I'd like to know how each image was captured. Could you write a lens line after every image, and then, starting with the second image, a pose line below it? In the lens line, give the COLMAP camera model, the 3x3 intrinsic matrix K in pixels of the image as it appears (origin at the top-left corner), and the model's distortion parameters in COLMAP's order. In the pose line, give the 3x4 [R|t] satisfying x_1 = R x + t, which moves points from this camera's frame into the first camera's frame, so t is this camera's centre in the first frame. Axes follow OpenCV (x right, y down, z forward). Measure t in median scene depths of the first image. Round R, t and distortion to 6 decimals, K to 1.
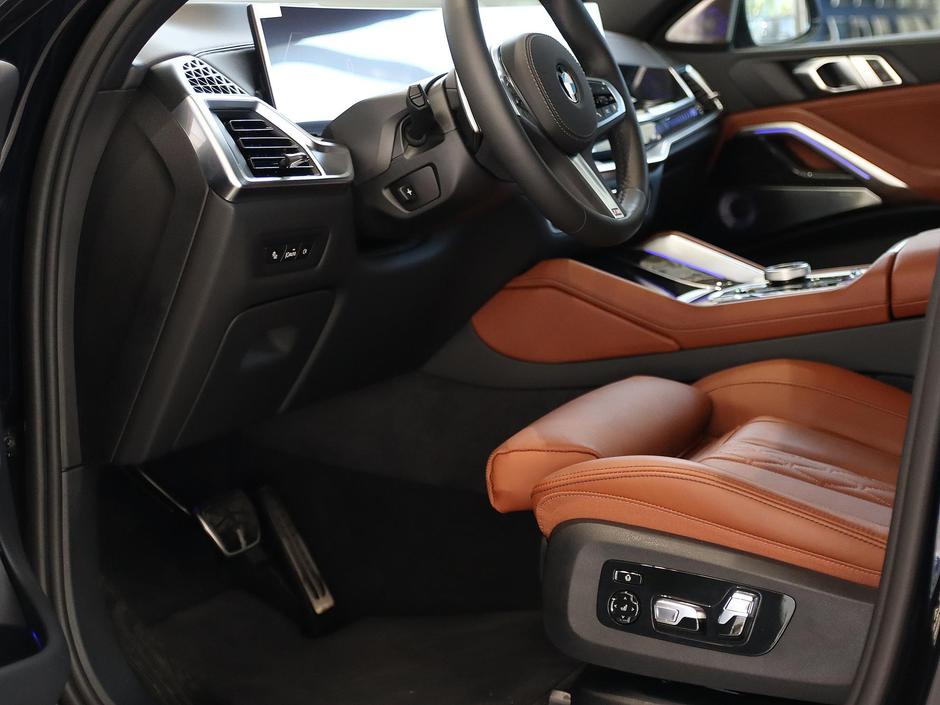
lens RADIAL K [[1748.6, 0, 473.2], [0, 1748.6, 348.0], [0, 0, 1]] dist [0.027459, 0.000000]
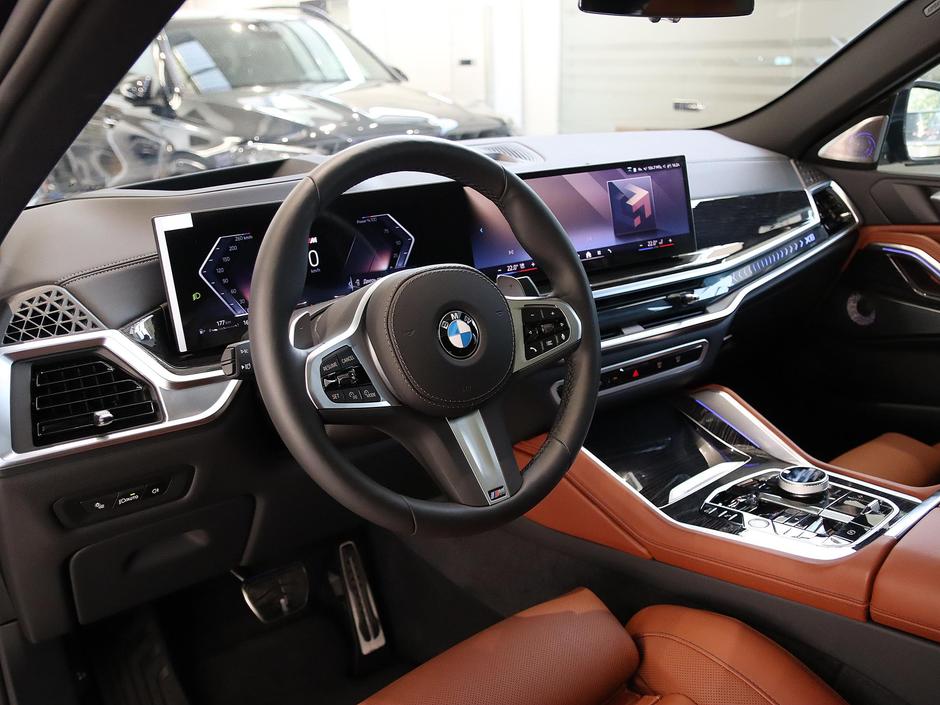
lens RADIAL K [[829.0, 0, 459.8], [0, 829.0, 357.4], [0, 0, 1]] dist [-0.127306, 0.071389]
pose [[0.898074, 0.156357, -0.411115, 0.219726], [-0.074904, 0.975397, 0.207341, -0.223473], [0.433420, -0.155413, 0.887690, 0.653131]]
